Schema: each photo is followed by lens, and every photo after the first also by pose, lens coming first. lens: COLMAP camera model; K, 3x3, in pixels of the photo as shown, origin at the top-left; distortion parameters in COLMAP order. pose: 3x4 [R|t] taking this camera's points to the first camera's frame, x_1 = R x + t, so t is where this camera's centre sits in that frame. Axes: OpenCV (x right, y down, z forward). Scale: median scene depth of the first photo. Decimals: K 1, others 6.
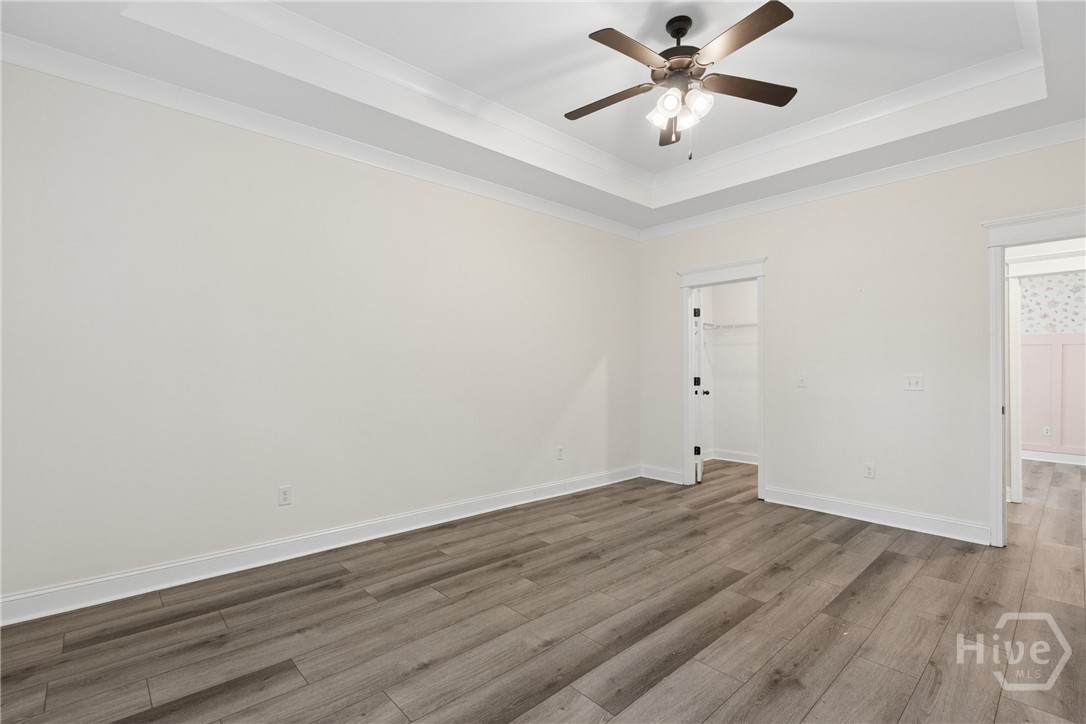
lens RADIAL K [[497.7, 0, 539.6], [0, 497.7, 366.6], [0, 0, 1]] dist [-0.002058, 0.000302]
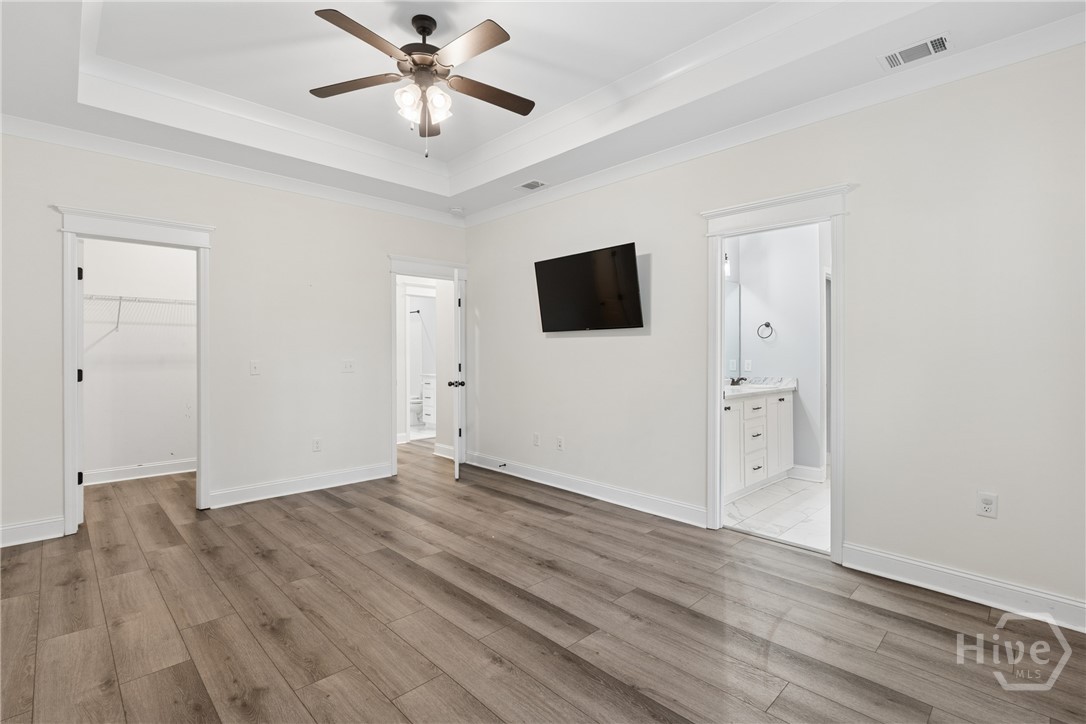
lens RADIAL K [[497.7, 0, 541.6], [0, 497.7, 346.4], [0, 0, 1]] dist [-0.002058, 0.000302]
pose [[-0.030766, 0.012406, 0.999450, -0.661811], [-0.001534, 0.999921, -0.012459, -0.003987], [-0.999525, -0.001916, -0.030744, 0.696531]]
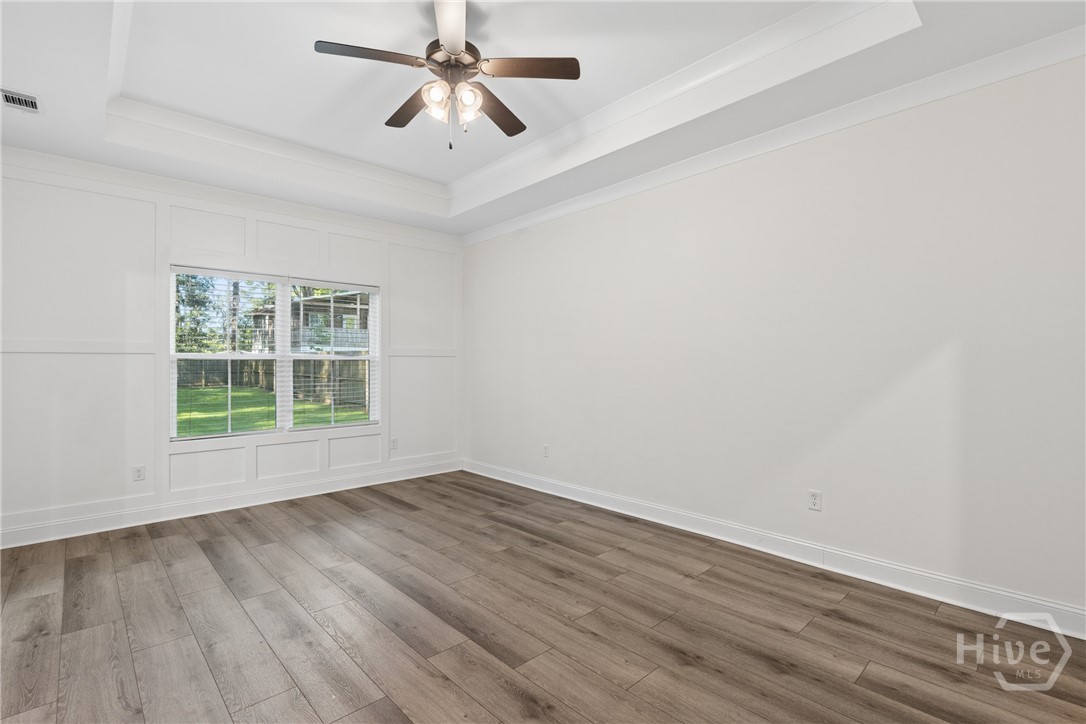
lens RADIAL K [[497.7, 0, 539.2], [0, 497.7, 343.7], [0, 0, 1]] dist [-0.002058, 0.000302]
pose [[0.004896, -0.052164, -0.998627, 1.118043], [0.003208, 0.998634, -0.052149, 0.006391], [0.999983, -0.002948, 0.005057, 1.025791]]
